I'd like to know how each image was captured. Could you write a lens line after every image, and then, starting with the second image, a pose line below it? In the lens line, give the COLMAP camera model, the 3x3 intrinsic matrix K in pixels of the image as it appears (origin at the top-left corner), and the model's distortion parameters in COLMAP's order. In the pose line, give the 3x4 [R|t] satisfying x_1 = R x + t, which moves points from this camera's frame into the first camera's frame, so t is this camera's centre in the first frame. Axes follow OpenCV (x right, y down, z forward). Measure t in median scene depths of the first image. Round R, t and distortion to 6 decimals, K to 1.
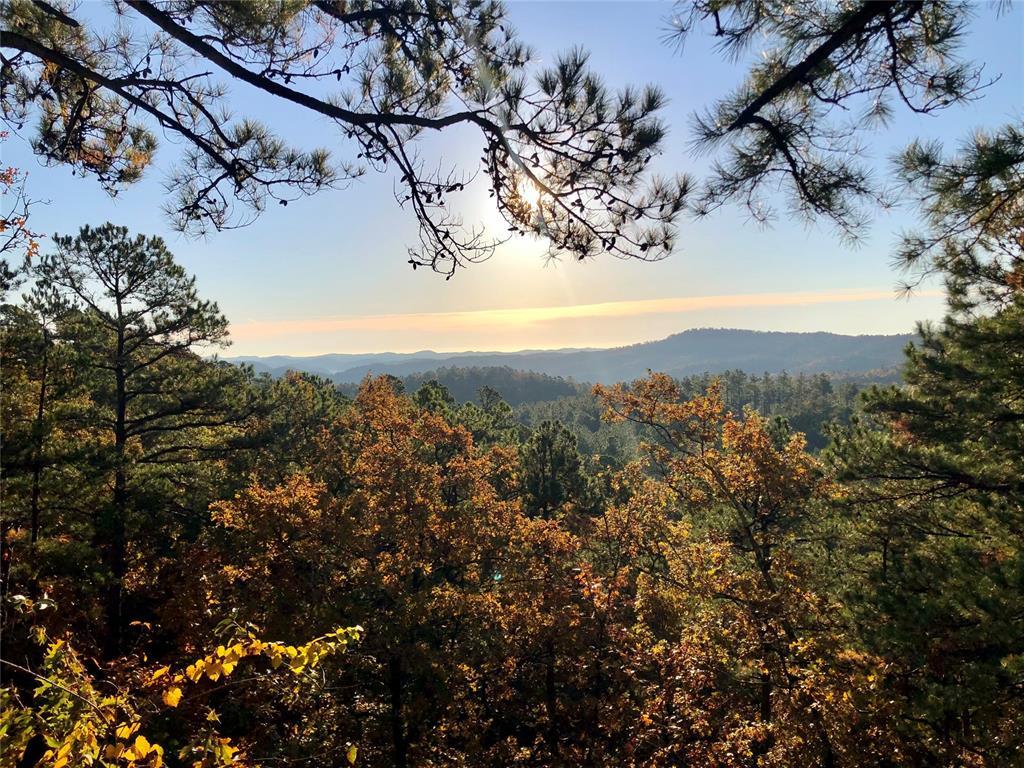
lens RADIAL K [[829.5, 0, 512.0], [0, 829.5, 384.0], [0, 0, 1]] dist [0.003272, -0.181425]
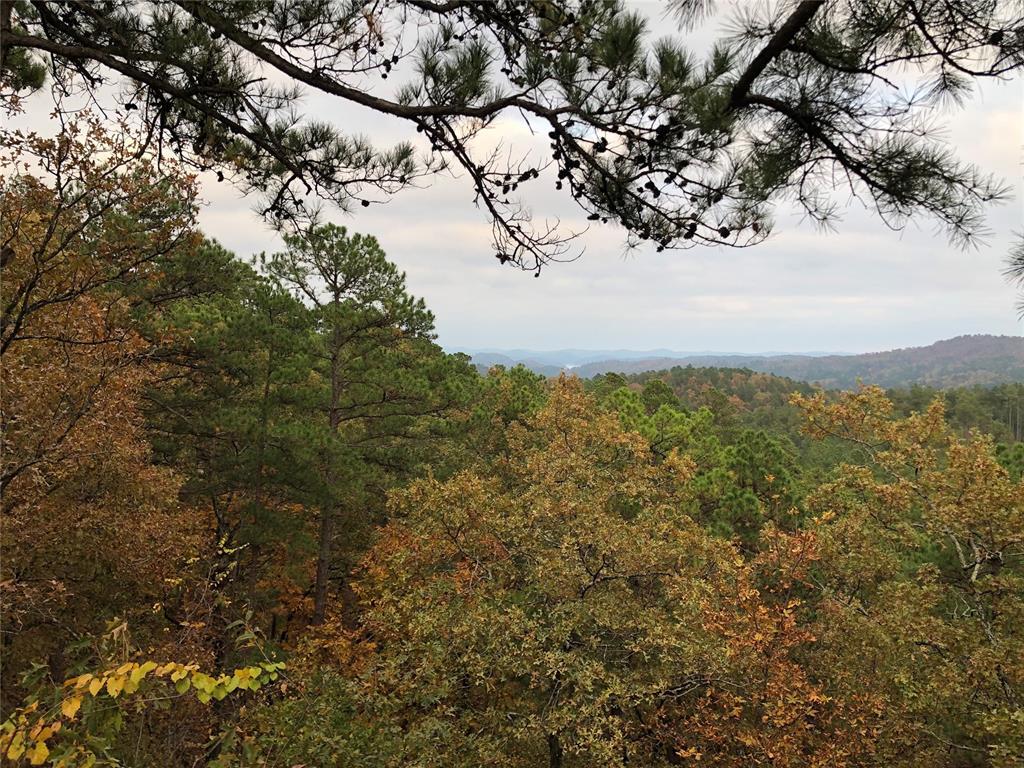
lens RADIAL K [[829.5, 0, 512.0], [0, 829.5, 384.0], [0, 0, 1]] dist [0.003272, -0.181425]
pose [[0.928034, 0.045153, -0.369749, 0.151169], [-0.044186, 0.998962, 0.011087, -0.006632], [0.369866, 0.006049, 0.929066, 0.068842]]
